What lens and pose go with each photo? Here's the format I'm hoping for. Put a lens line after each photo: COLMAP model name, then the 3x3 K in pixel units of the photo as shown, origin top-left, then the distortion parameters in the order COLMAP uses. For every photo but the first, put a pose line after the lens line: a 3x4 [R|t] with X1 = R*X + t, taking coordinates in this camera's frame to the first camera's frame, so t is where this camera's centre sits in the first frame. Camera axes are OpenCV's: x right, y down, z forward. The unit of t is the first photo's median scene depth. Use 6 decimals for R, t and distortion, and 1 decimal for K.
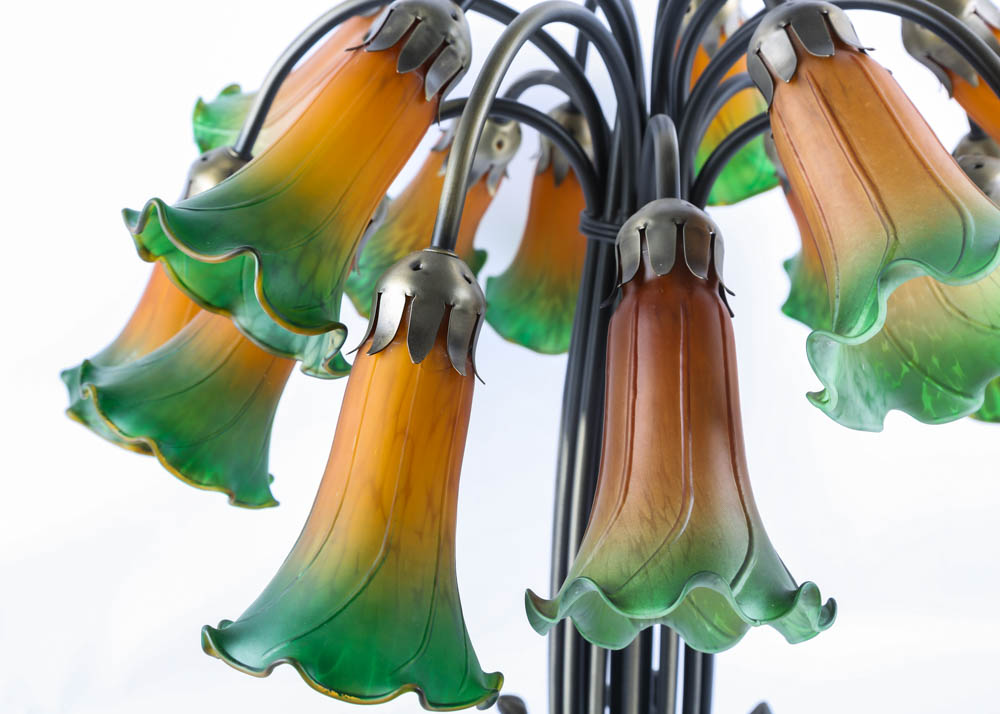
lens RADIAL K [[1434.2, 0, 439.1], [0, 1434.2, 357.4], [0, 0, 1]] dist [0.026120, 0.077396]
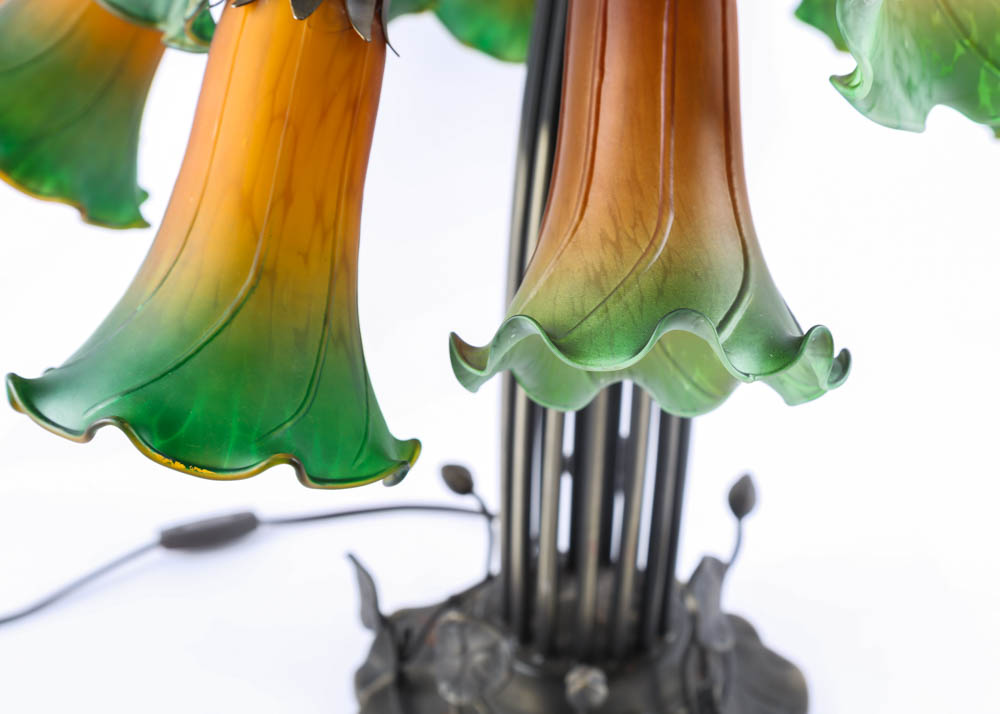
lens RADIAL K [[1477.9, 0, 500.0], [0, 1477.9, 357.0], [0, 0, 1]] dist [0.007960, 0.069713]
pose [[0.998515, 0.013291, 0.052834, 0.046382], [-0.021784, 0.986289, 0.163584, 0.046531], [-0.049935, -0.164492, 0.985114, 0.229420]]
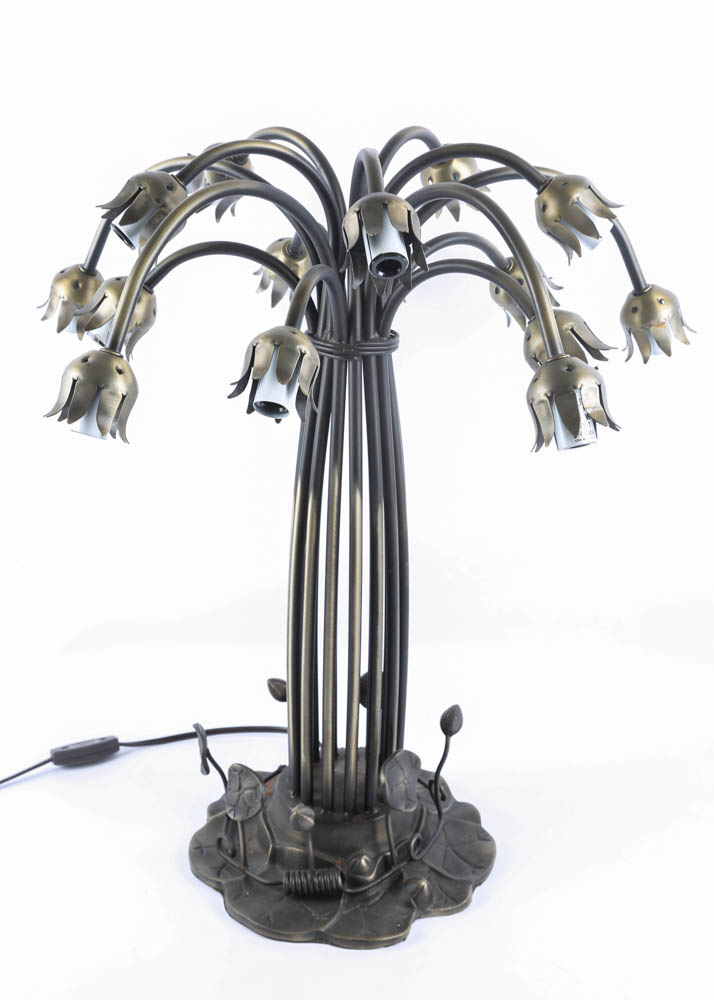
lens RADIAL K [[1242.8, 0, 357.0], [0, 1242.8, 500.0], [0, 0, 1]] dist [-0.028061, -0.033667]
pose [[0.982646, 0.092889, -0.160559, 0.494254], [-0.083696, 0.994491, 0.063116, -0.024879], [0.165537, -0.048582, 0.985006, -0.237882]]
